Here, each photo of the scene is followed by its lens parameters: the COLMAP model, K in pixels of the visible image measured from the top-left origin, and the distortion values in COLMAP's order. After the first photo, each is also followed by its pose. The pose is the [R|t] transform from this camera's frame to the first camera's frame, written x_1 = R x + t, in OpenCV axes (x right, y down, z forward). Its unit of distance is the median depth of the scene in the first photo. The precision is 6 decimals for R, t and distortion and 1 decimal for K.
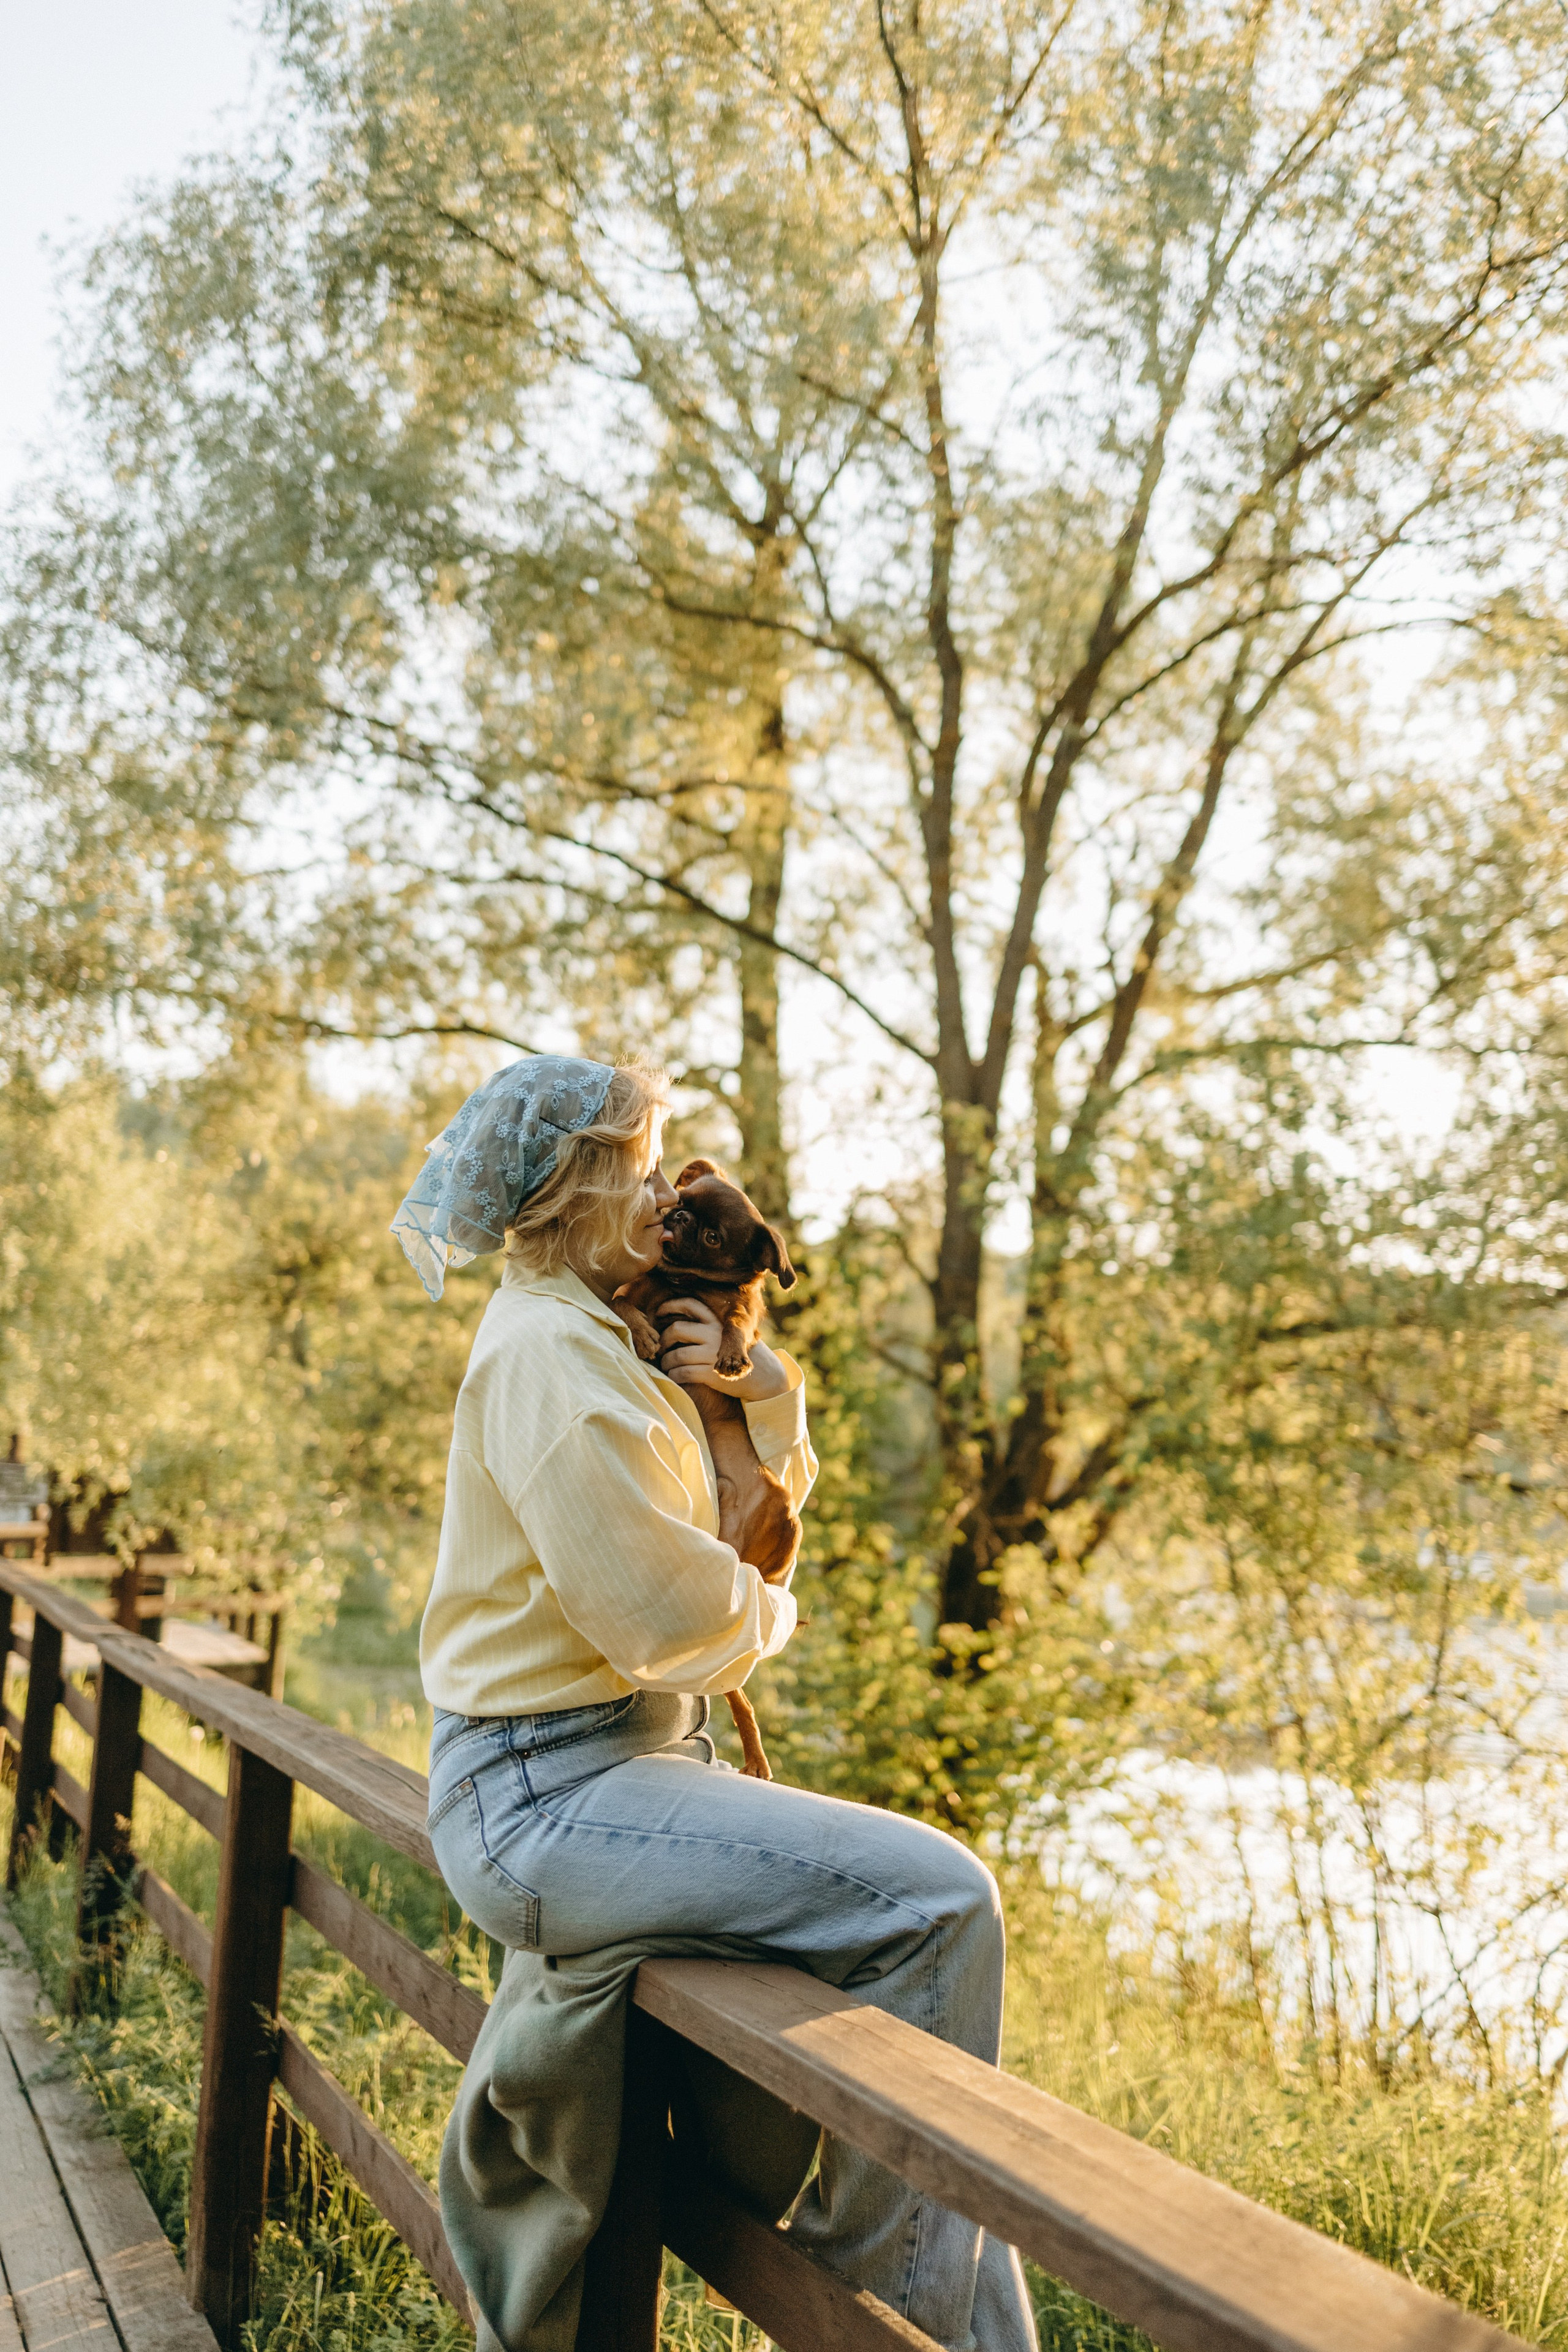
lens RADIAL K [[2481.4, 0, 709.8], [0, 2481.4, 1126.9], [0, 0, 1]] dist [-0.009384, -0.019695]
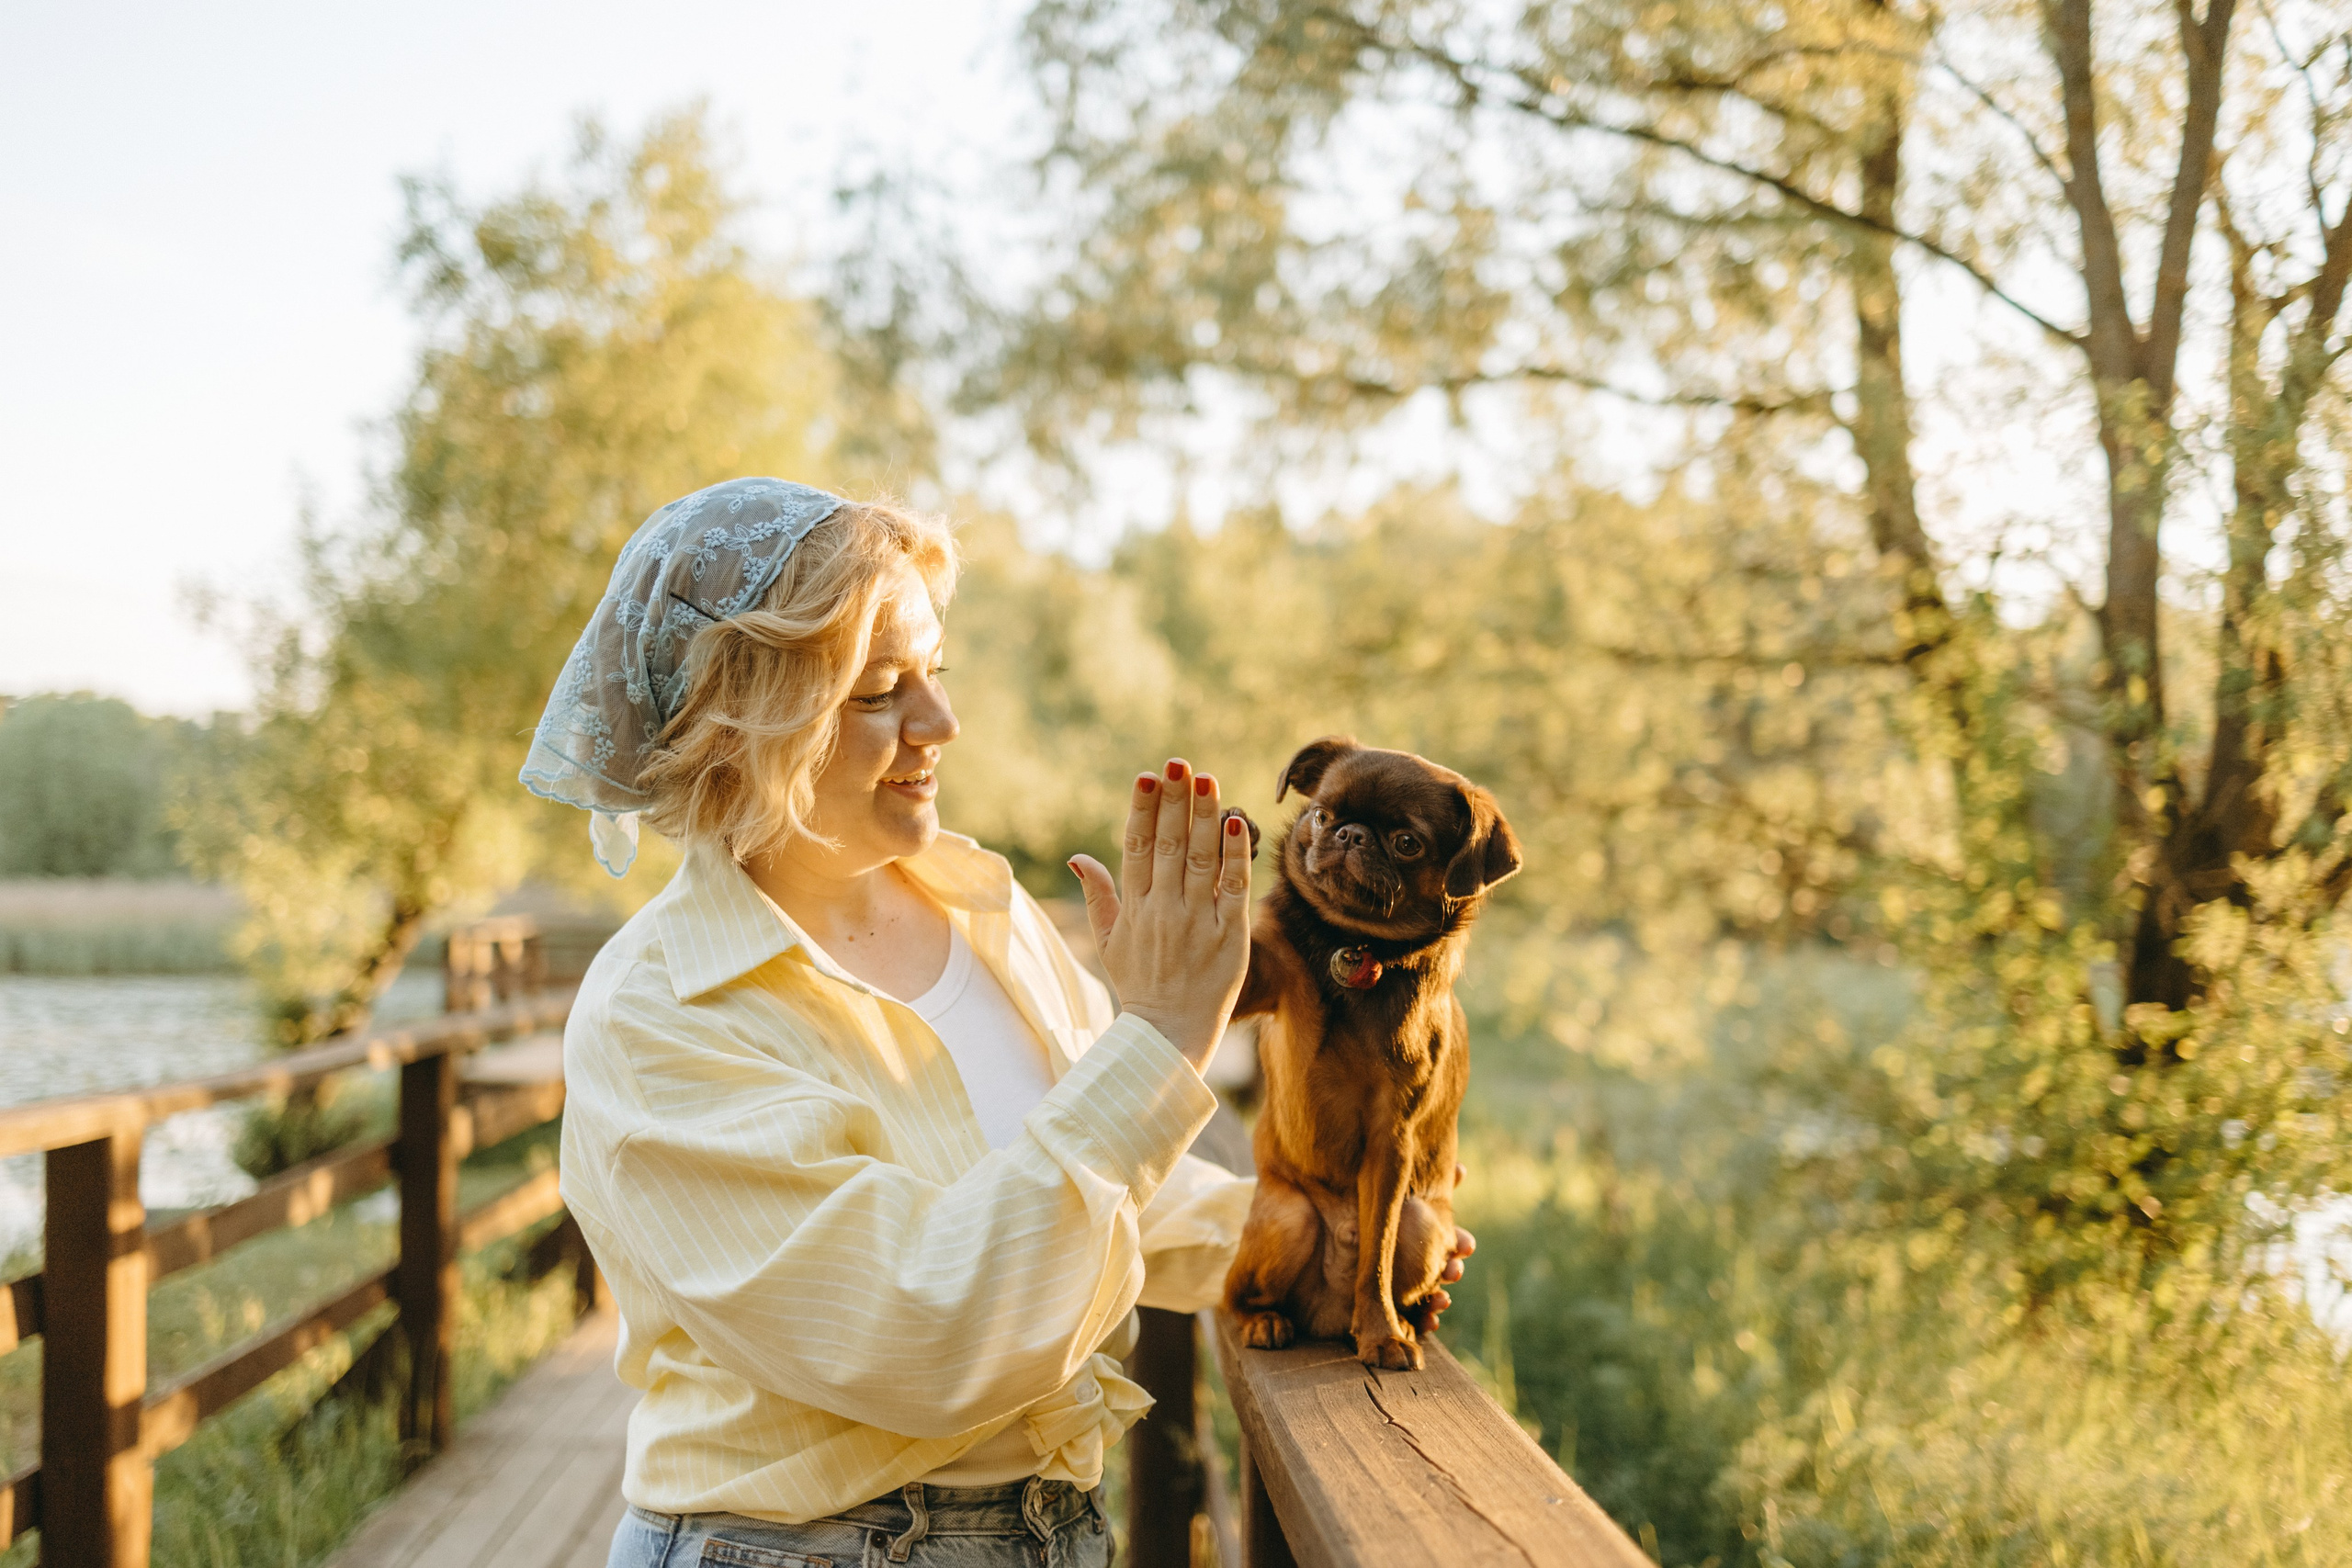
lens RADIAL K [[2481.1, 0, 1133.0], [0, 2481.1, 785.4], [0, 0, 1]] dist [-0.009384, -0.019695]
pose [[0.951464, -0.058633, -0.302122, 0.028440], [0.087114, 0.992845, 0.081666, 0.025348], [0.295172, -0.104022, 0.949765, 0.095814]]
